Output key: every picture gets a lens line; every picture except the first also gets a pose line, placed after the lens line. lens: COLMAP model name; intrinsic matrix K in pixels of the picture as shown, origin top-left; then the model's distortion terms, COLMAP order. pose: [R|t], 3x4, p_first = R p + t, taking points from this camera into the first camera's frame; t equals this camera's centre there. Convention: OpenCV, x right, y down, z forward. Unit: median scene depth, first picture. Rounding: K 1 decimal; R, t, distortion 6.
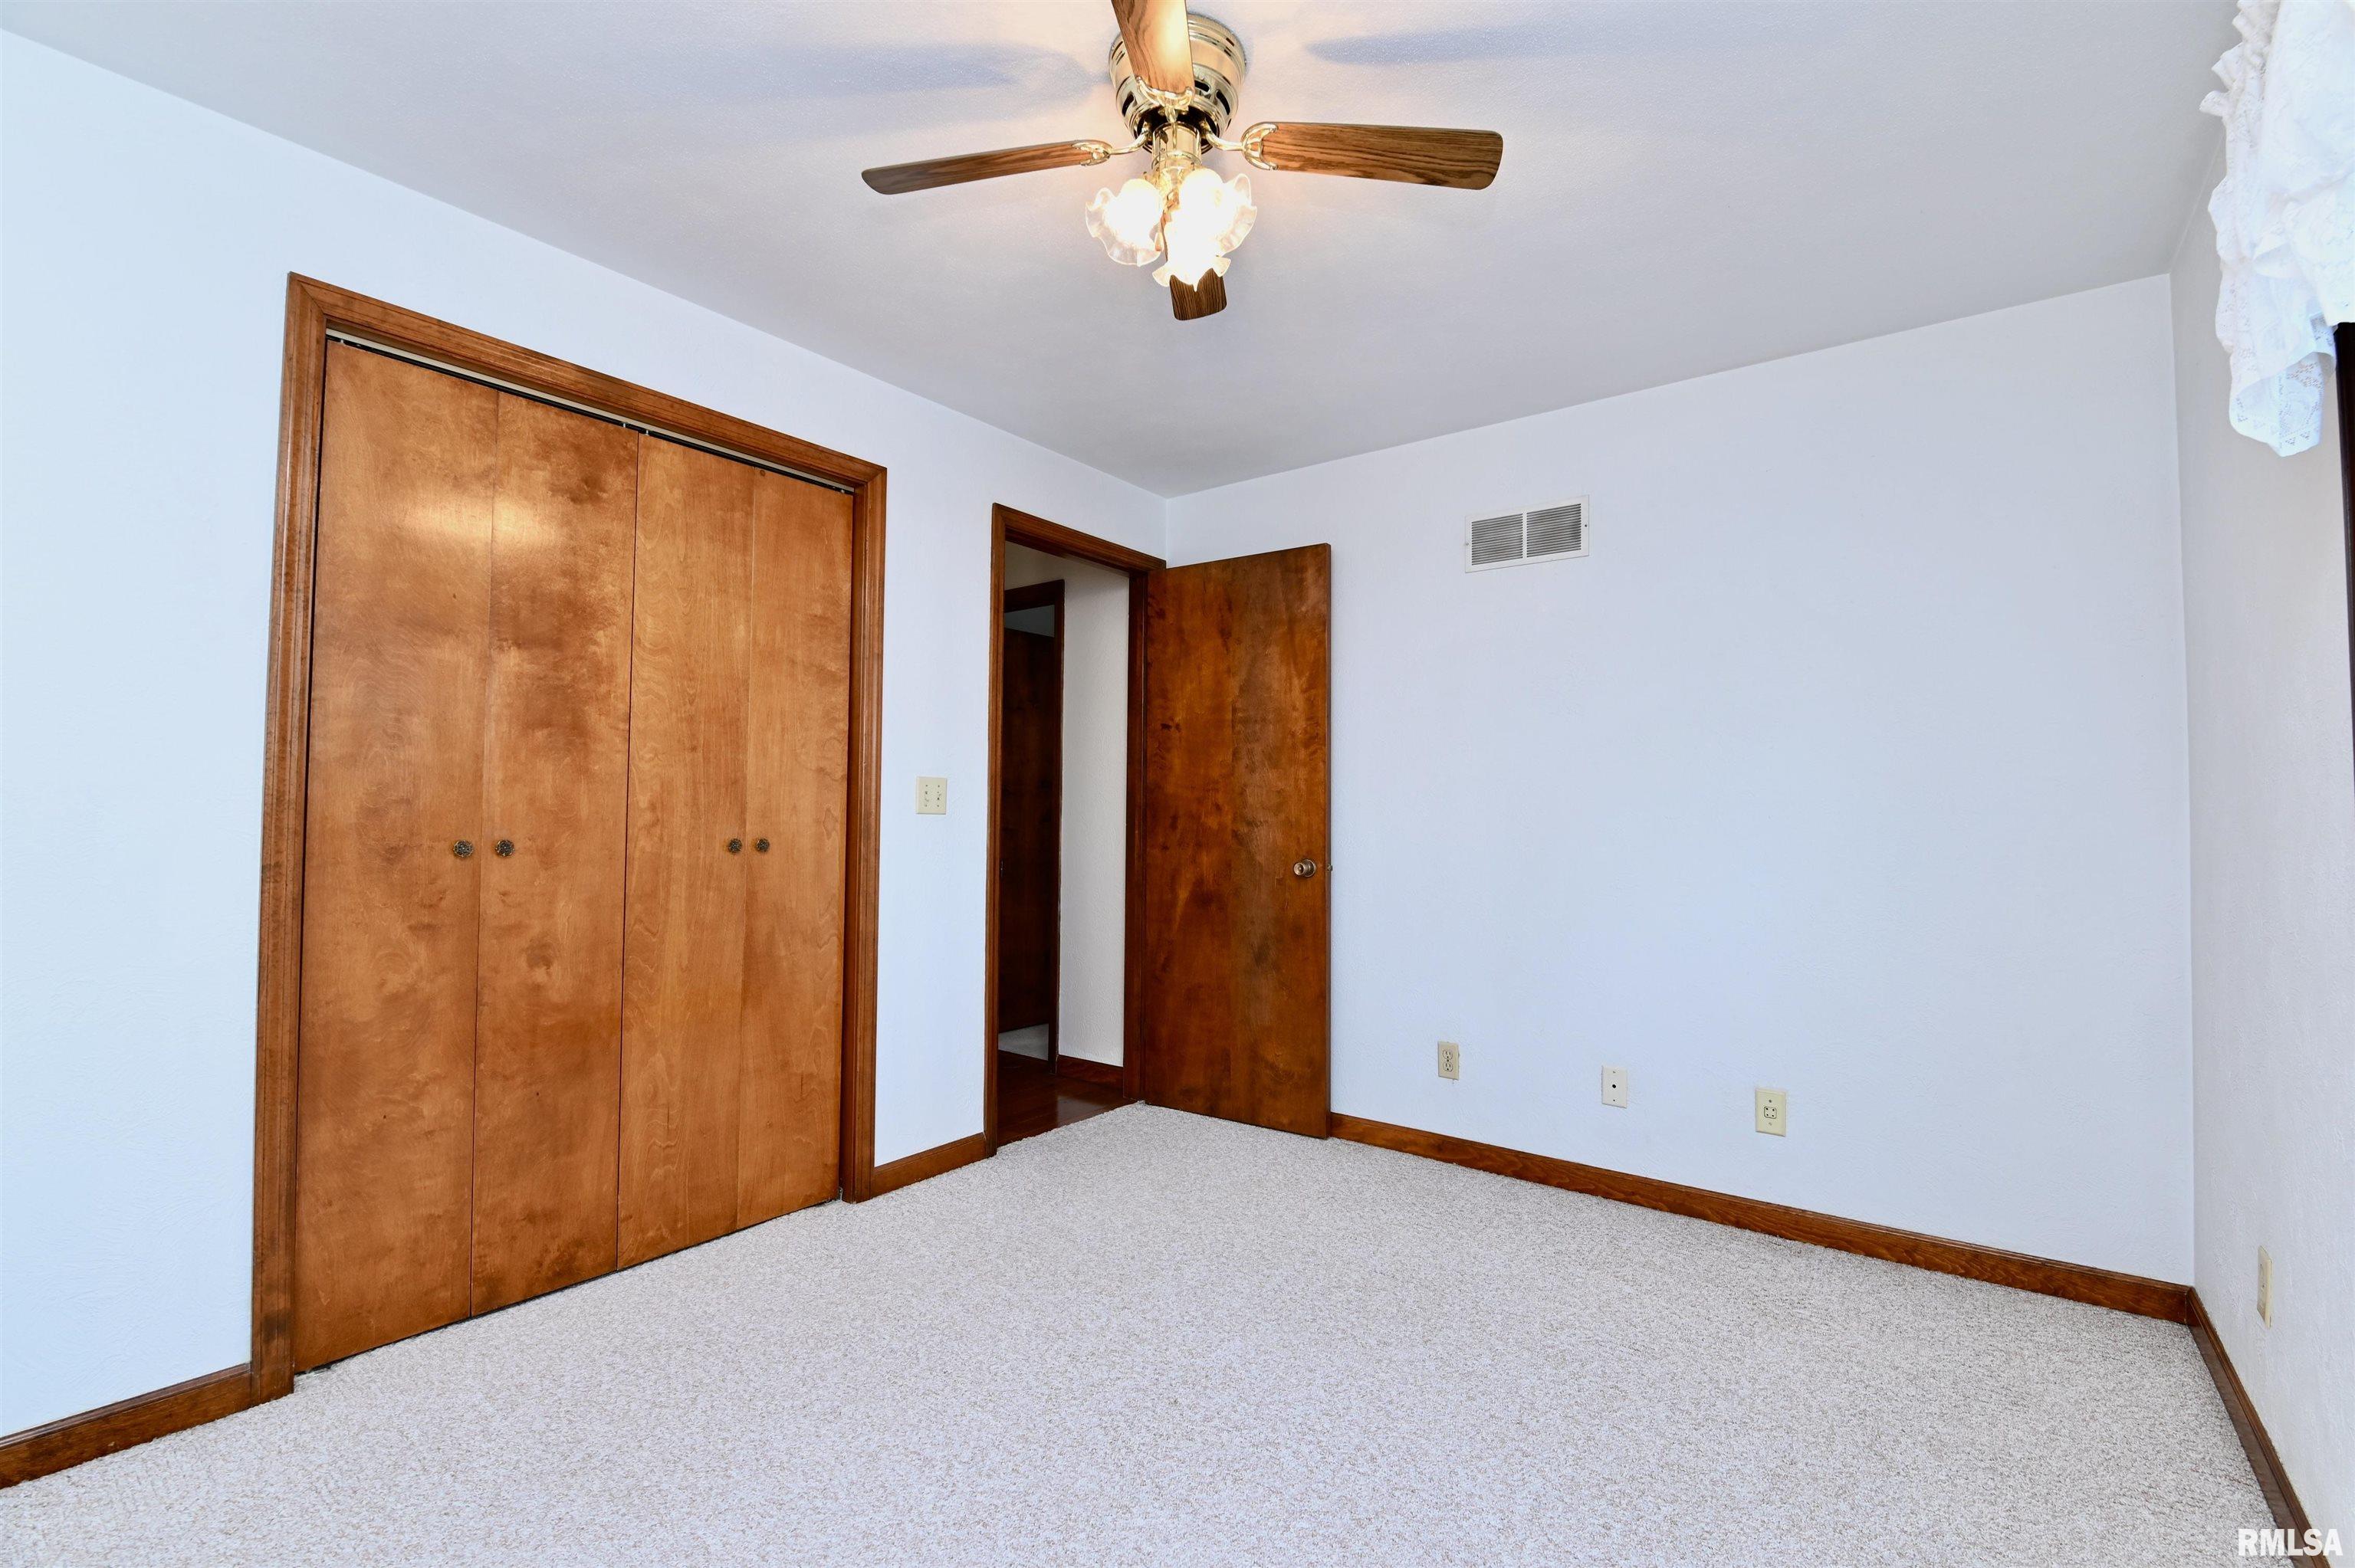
lens RADIAL K [[1036.7, 0, 1185.1], [0, 1036.7, 785.3], [0, 0, 1]] dist [0.003244, -0.011702]
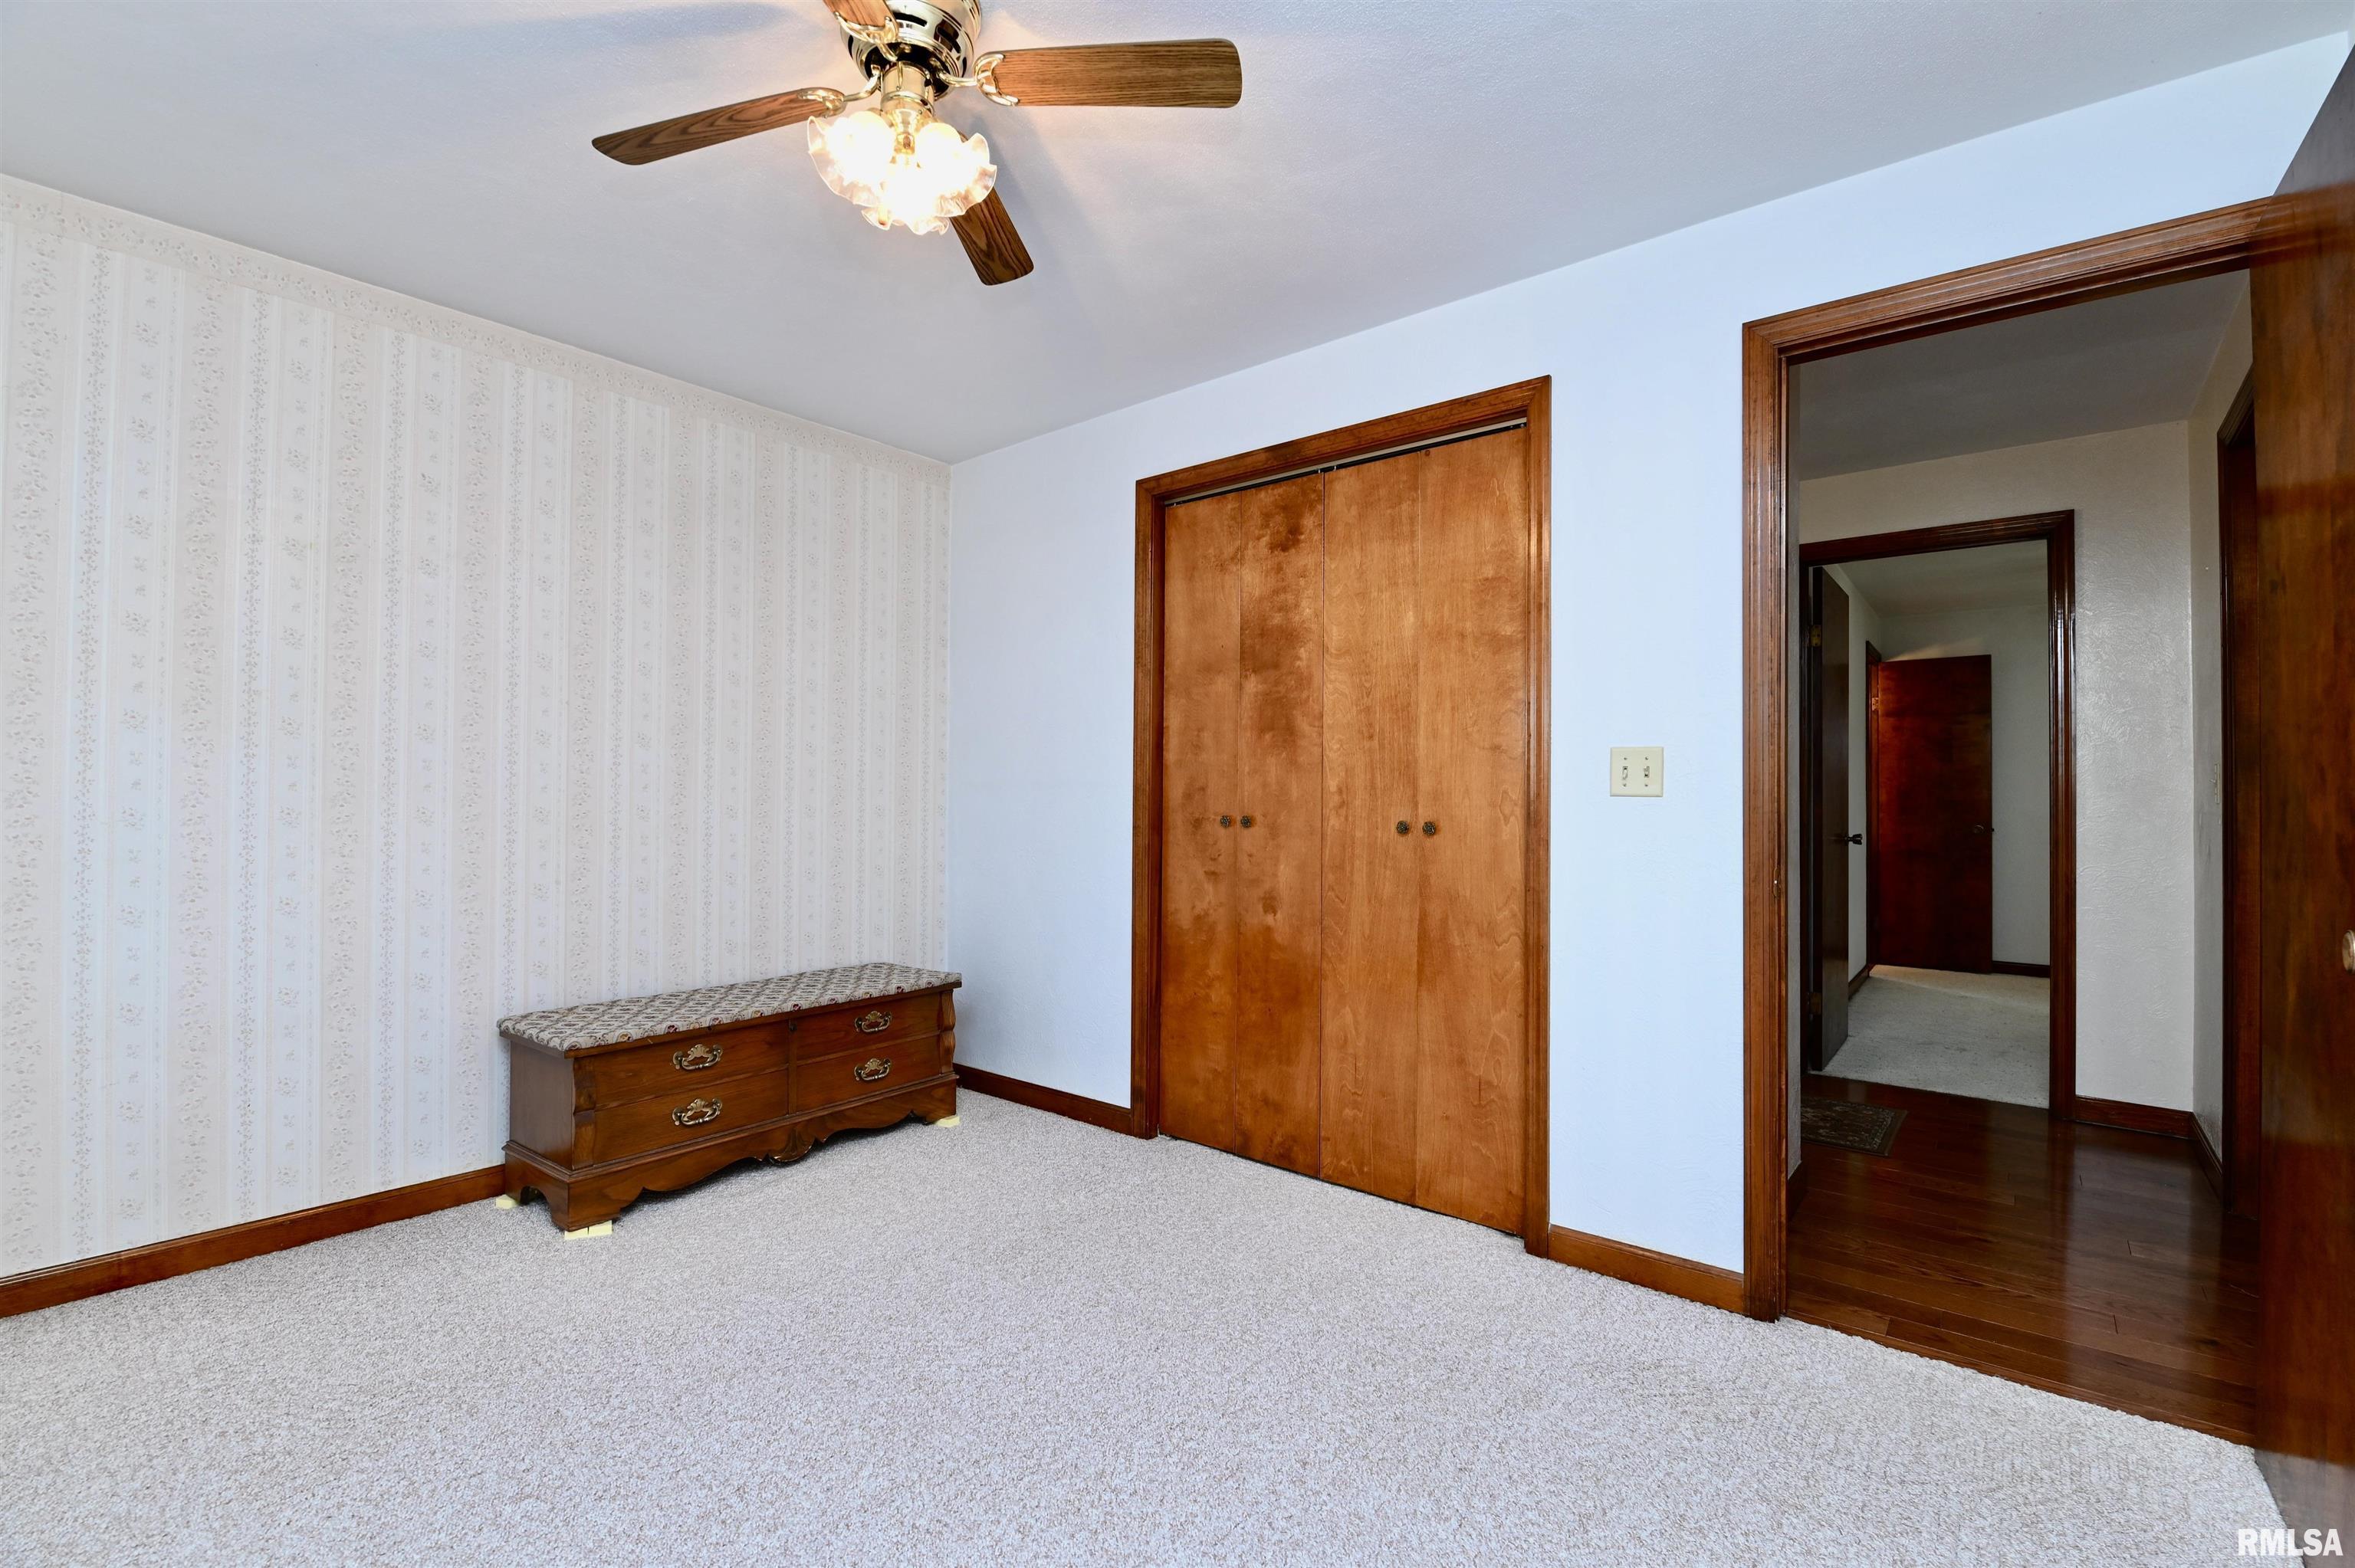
lens RADIAL K [[1023.2, 0, 1177.5], [0, 1023.2, 784.0], [0, 0, 1]] dist [-0.001570, -0.011078]
pose [[-0.052271, -0.021959, -0.998391, 0.623538], [0.021301, 0.999506, -0.023099, 0.035612], [0.998406, -0.022474, -0.051778, 0.873196]]
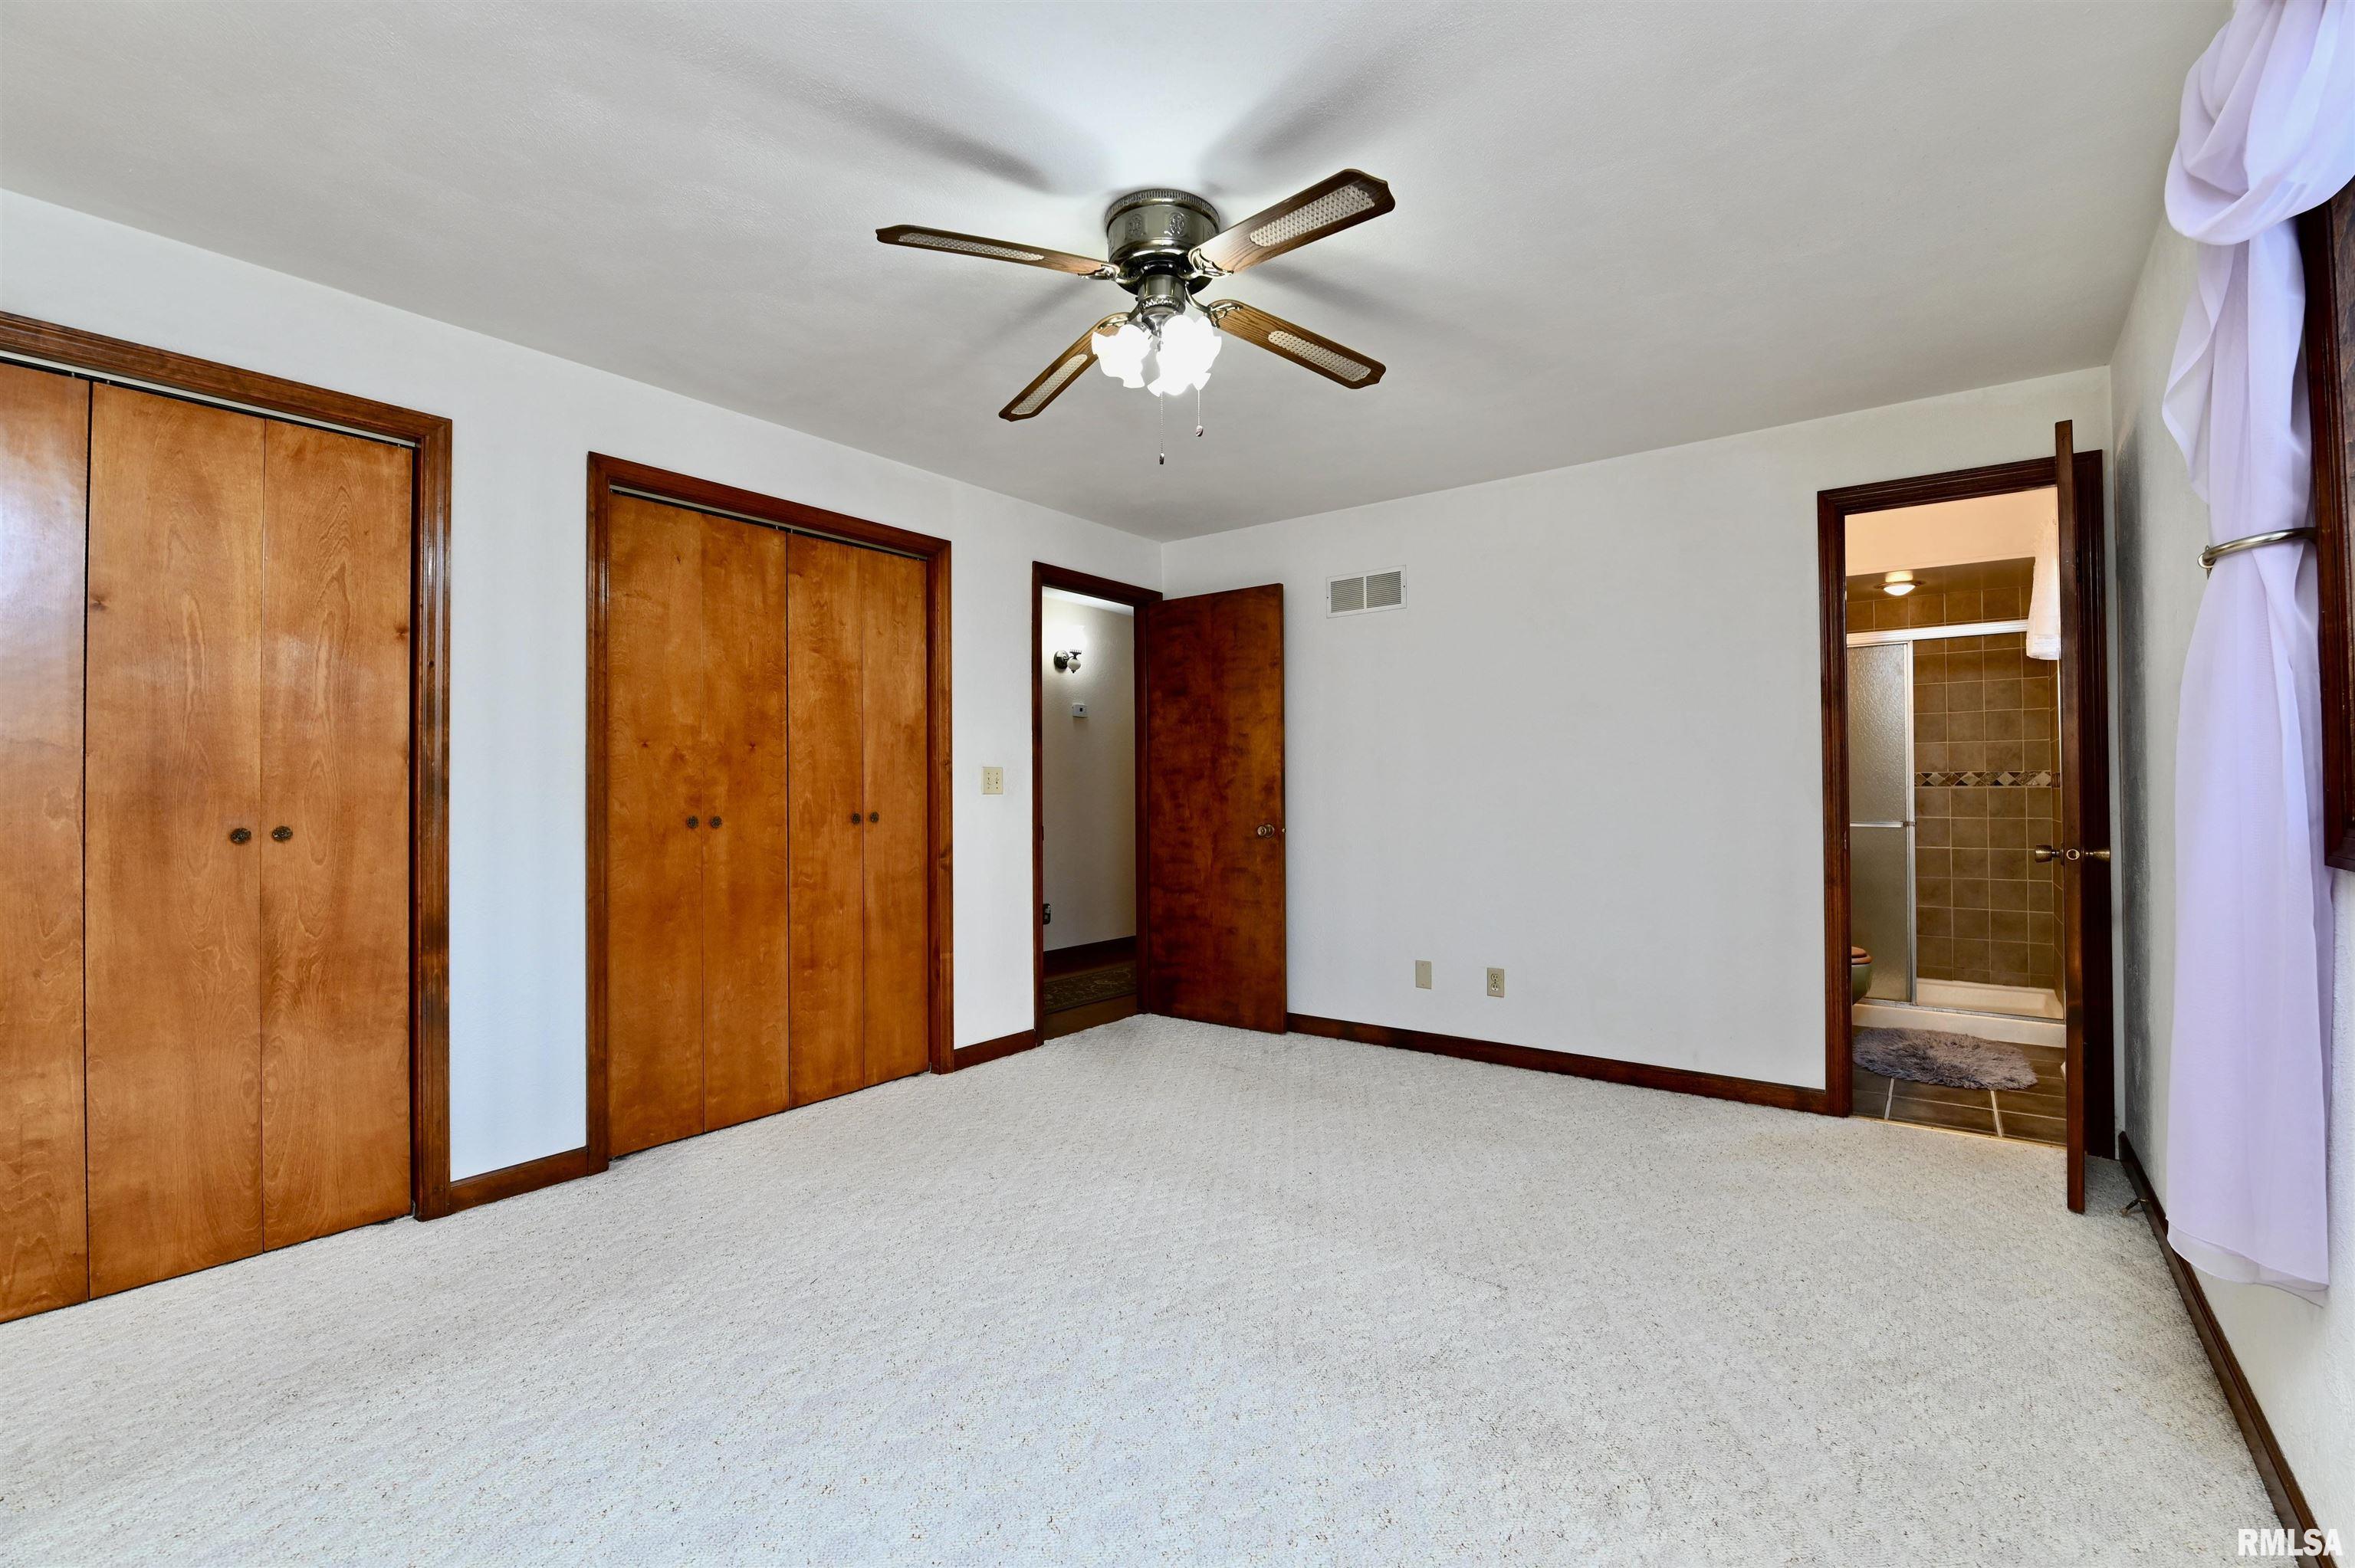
lens RADIAL K [[1012.9, 0, 1186.9], [0, 1012.9, 783.6], [0, 0, 1]] dist [0.000618, -0.010989]
pose [[0.999857, -0.016763, -0.002283, 0.021754], [0.016808, 0.999623, 0.021728, -0.012214], [0.001918, -0.021764, 0.999761, -0.406858]]
